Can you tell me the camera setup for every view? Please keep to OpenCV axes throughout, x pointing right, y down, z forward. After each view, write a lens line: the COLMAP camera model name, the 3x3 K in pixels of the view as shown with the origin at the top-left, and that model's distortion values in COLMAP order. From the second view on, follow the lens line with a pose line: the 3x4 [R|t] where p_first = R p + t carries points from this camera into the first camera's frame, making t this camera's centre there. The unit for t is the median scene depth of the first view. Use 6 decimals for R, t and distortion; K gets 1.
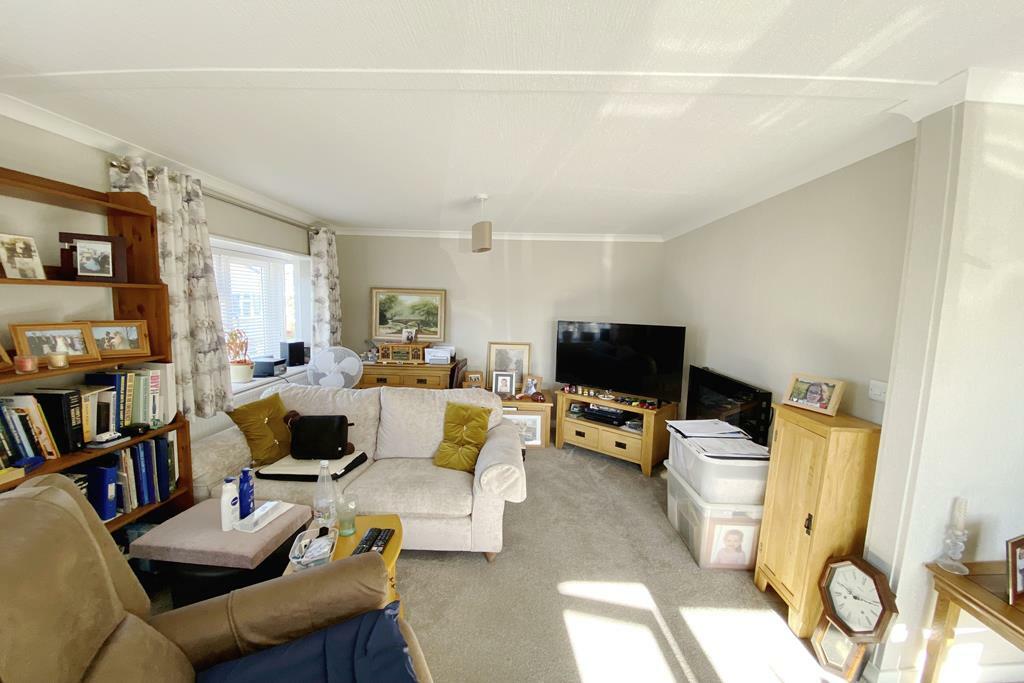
lens RADIAL K [[399.3, 0, 522.9], [0, 399.3, 343.7], [0, 0, 1]] dist [-0.017333, -0.002109]
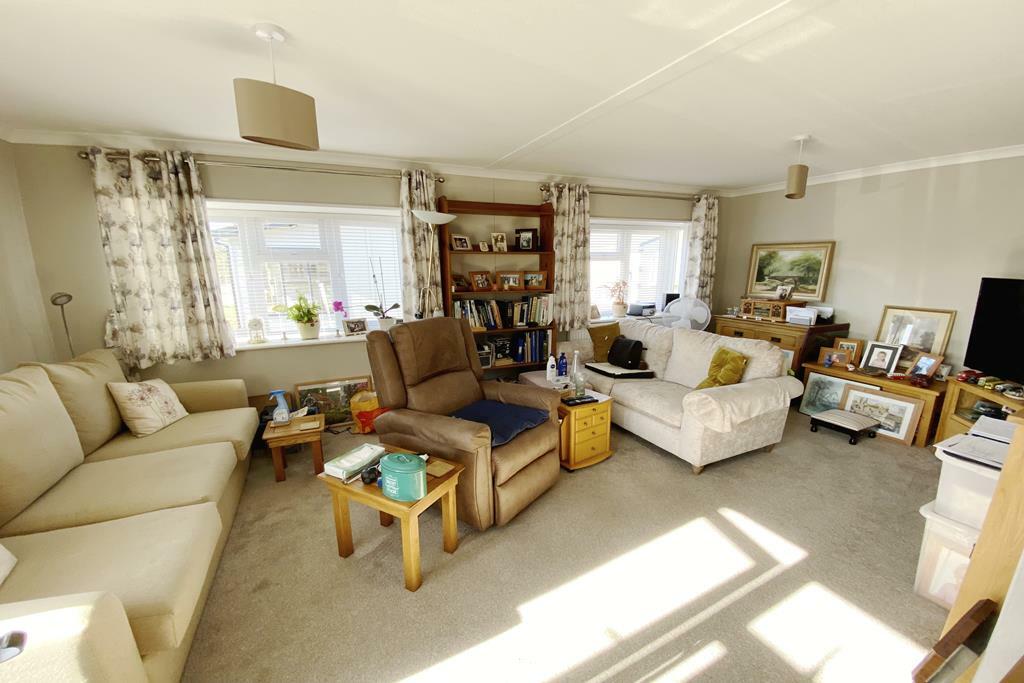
lens RADIAL K [[399.3, 0, 517.4], [0, 399.3, 349.2], [0, 0, 1]] dist [-0.017333, -0.002109]
pose [[0.450815, 0.160547, -0.878060, 0.592072], [-0.067005, 0.987003, 0.146065, 0.034080], [0.890099, -0.007014, 0.455714, -0.017710]]
